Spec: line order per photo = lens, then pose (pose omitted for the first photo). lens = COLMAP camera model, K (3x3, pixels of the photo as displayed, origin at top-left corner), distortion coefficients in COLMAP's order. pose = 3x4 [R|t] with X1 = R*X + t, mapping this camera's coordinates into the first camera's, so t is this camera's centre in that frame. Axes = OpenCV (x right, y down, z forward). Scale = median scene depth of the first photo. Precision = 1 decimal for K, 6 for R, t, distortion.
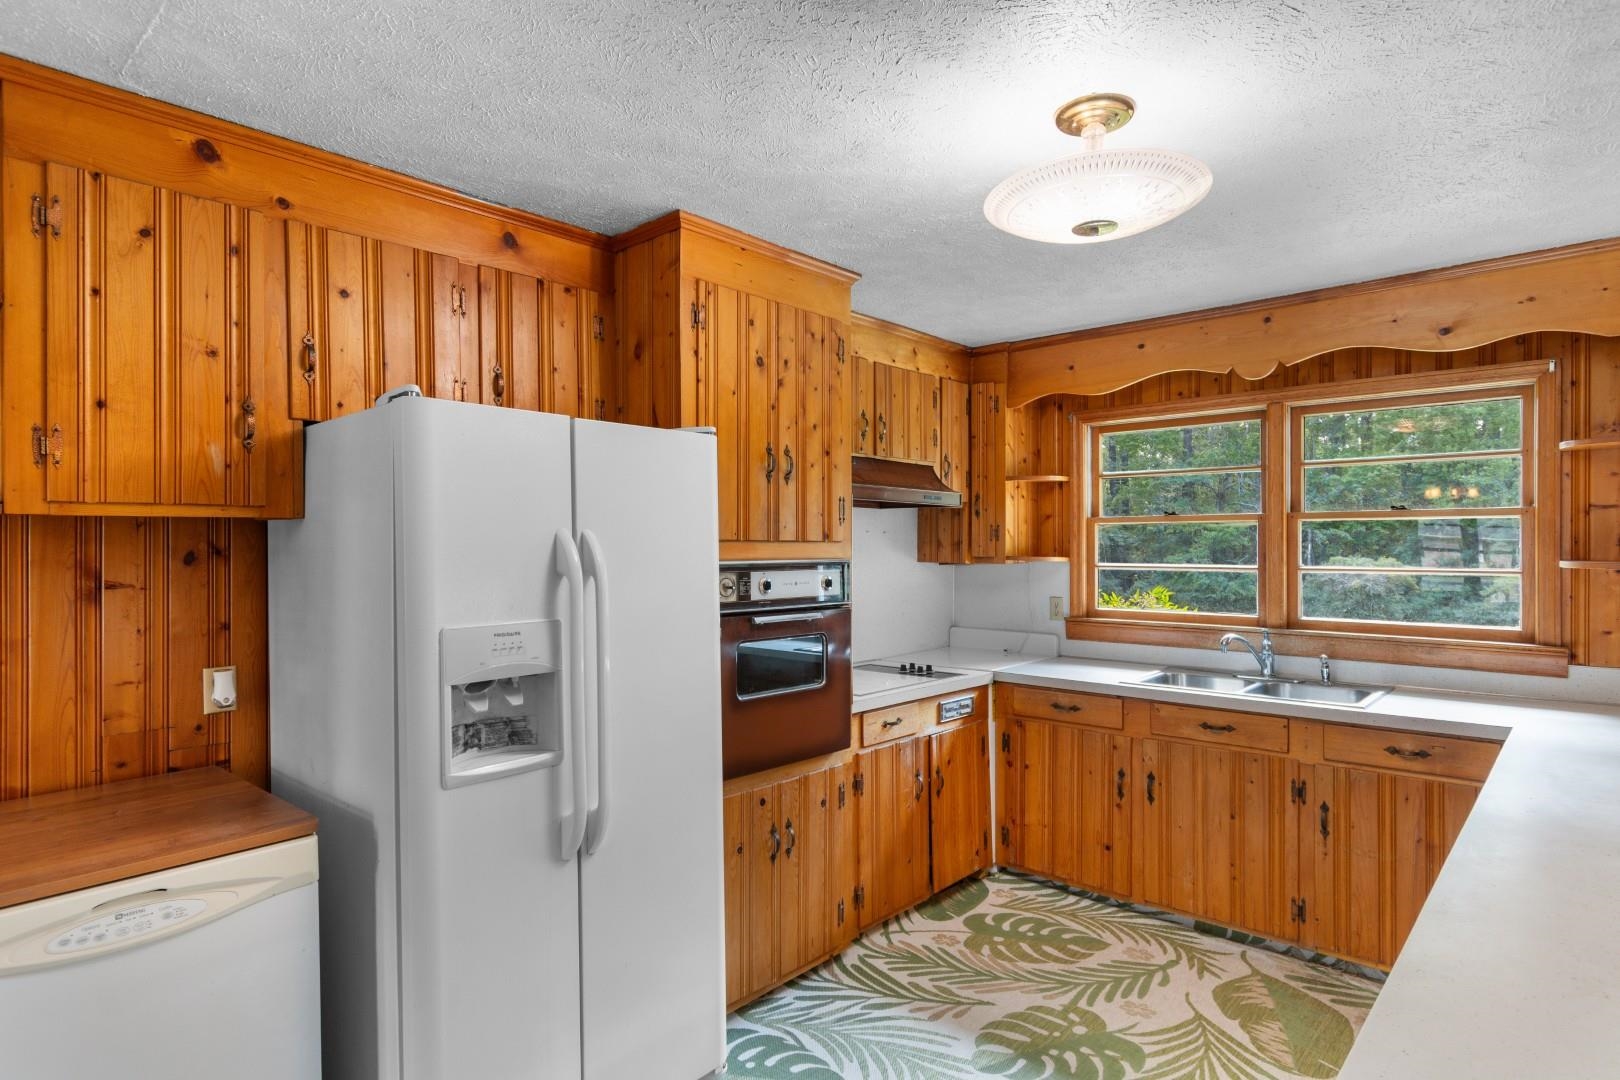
lens RADIAL K [[870.7, 0, 807.3], [0, 870.7, 544.3], [0, 0, 1]] dist [0.001427, -0.000364]
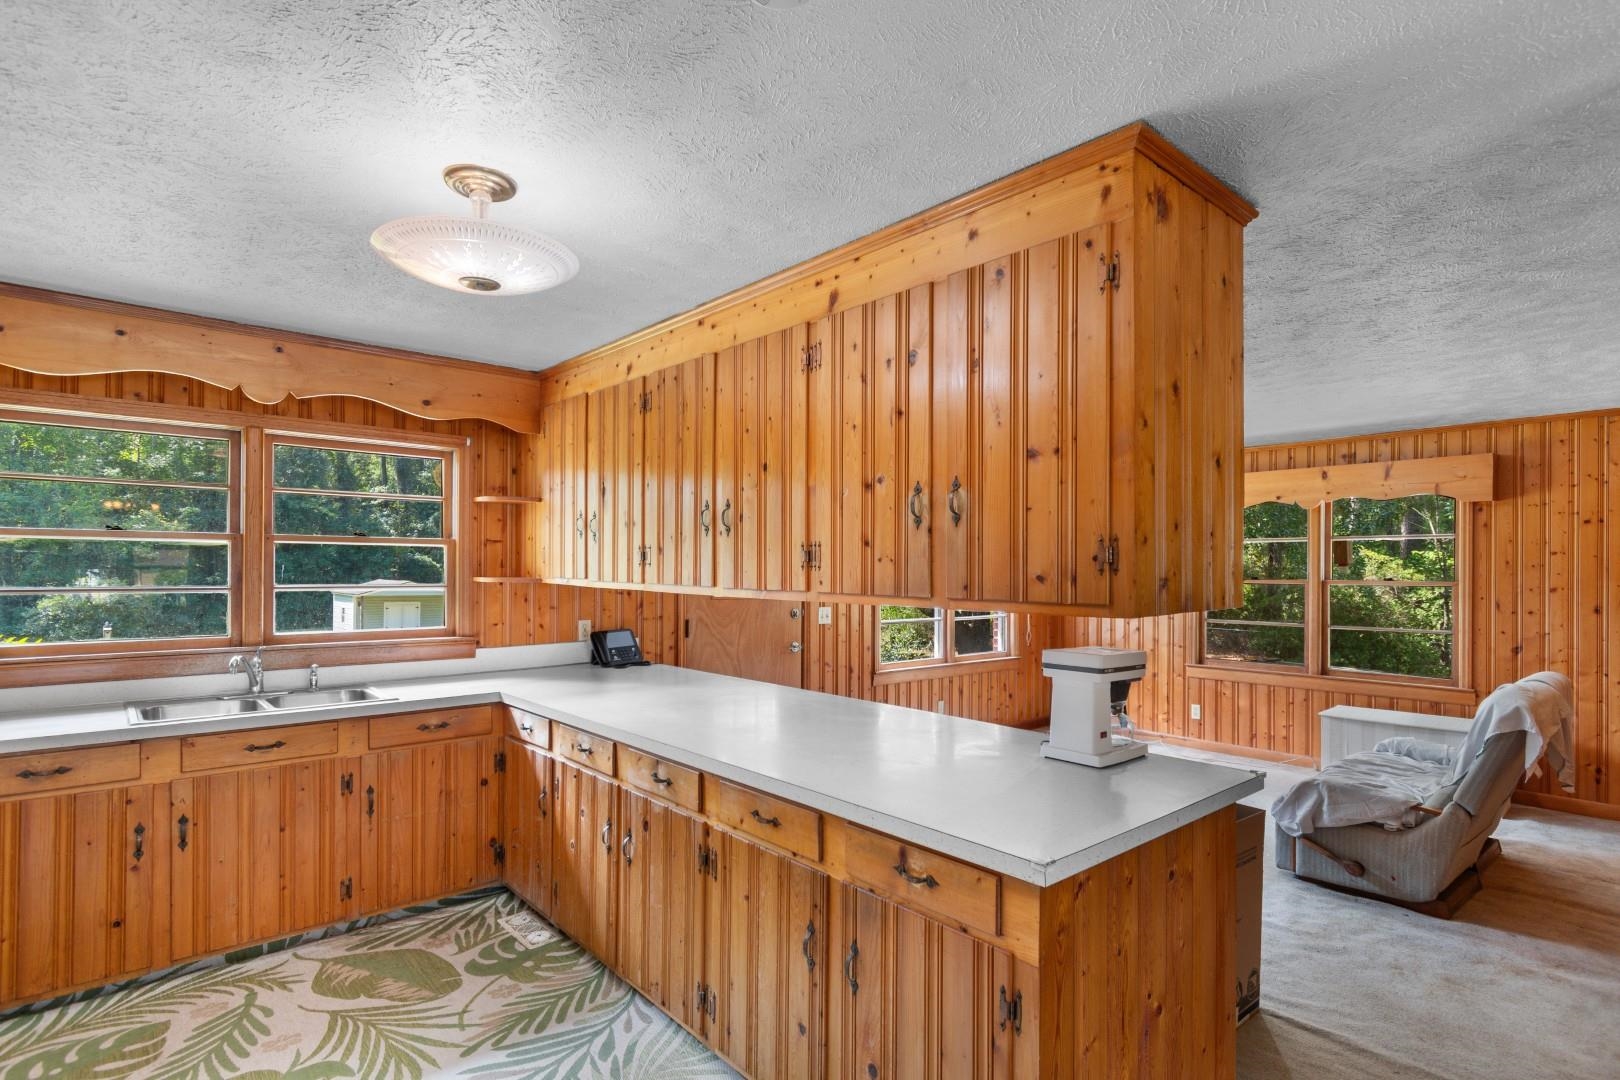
lens RADIAL K [[817.3, 0, 812.6], [0, 817.3, 567.7], [0, 0, 1]] dist [0.002864, -0.000894]
pose [[0.112700, 0.002474, 0.993626, -0.411036], [-0.005958, 0.999981, -0.001815, 0.002177], [-0.993611, -0.005715, 0.112713, 0.277050]]
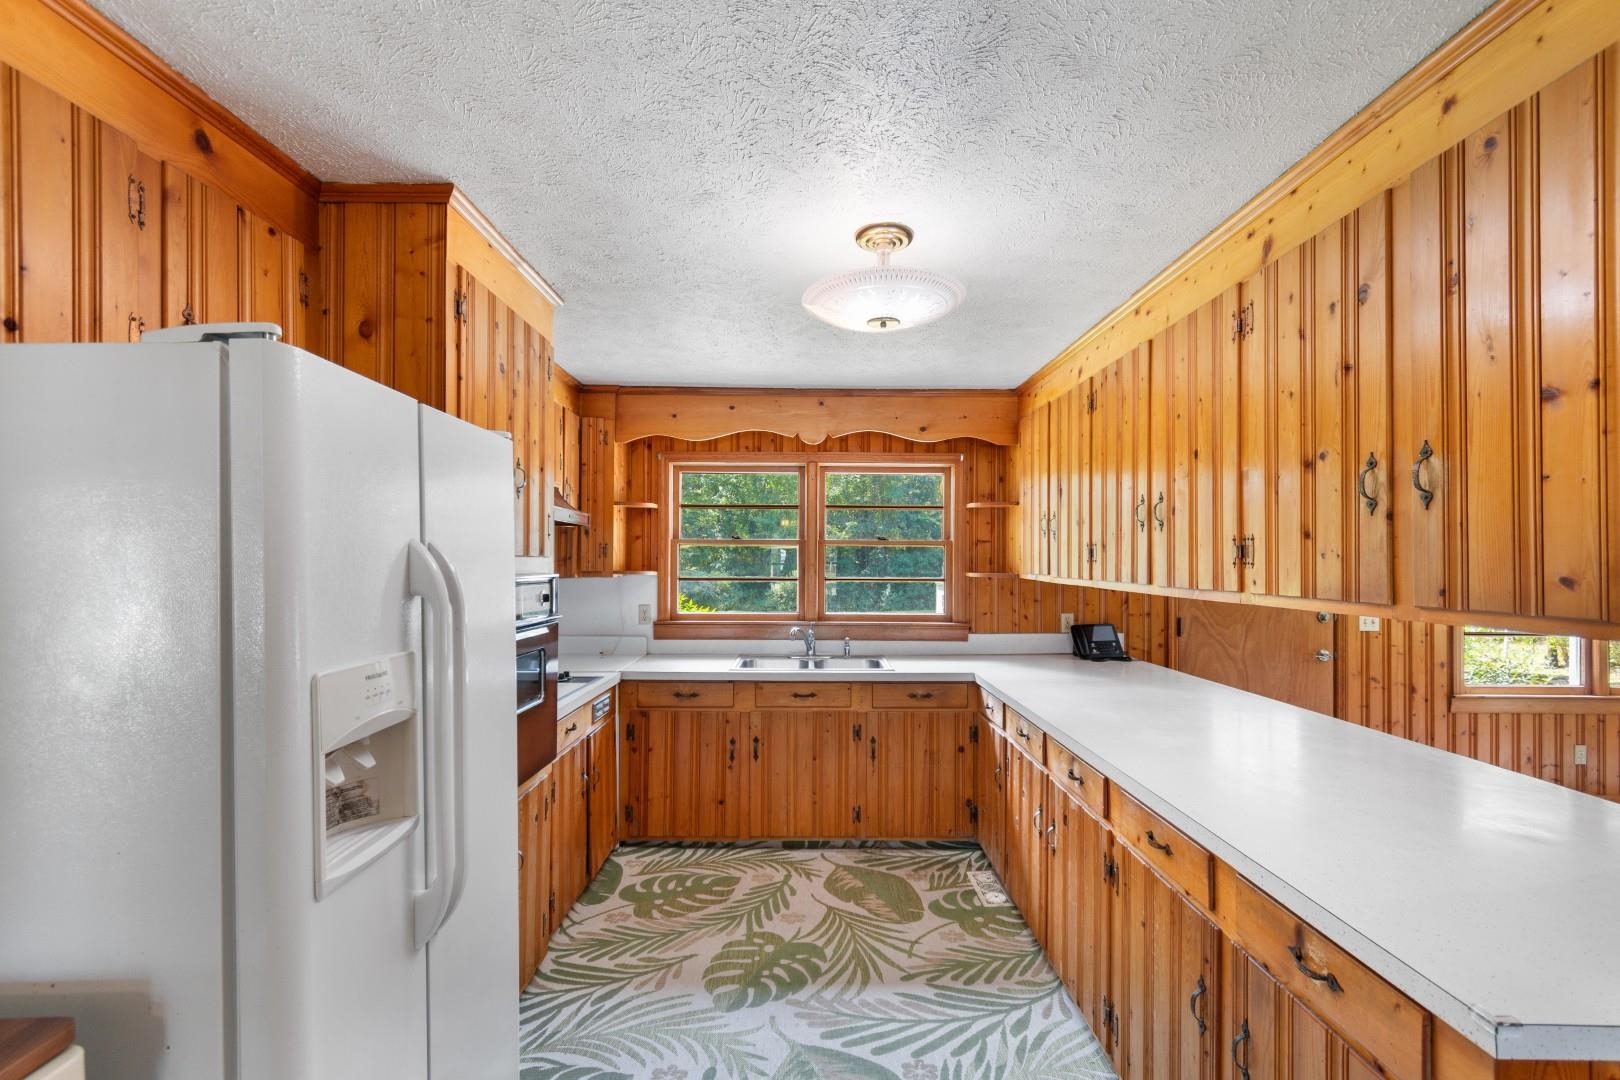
lens RADIAL K [[716.0, 0, 811.8], [0, 716.0, 556.6], [0, 0, 1]] dist [0.010336, -0.005981]
pose [[0.736189, 0.010285, 0.676697, -0.295572], [-0.006730, 0.999946, -0.007876, 0.000819], [-0.676742, 0.001244, 0.736219, 0.167793]]
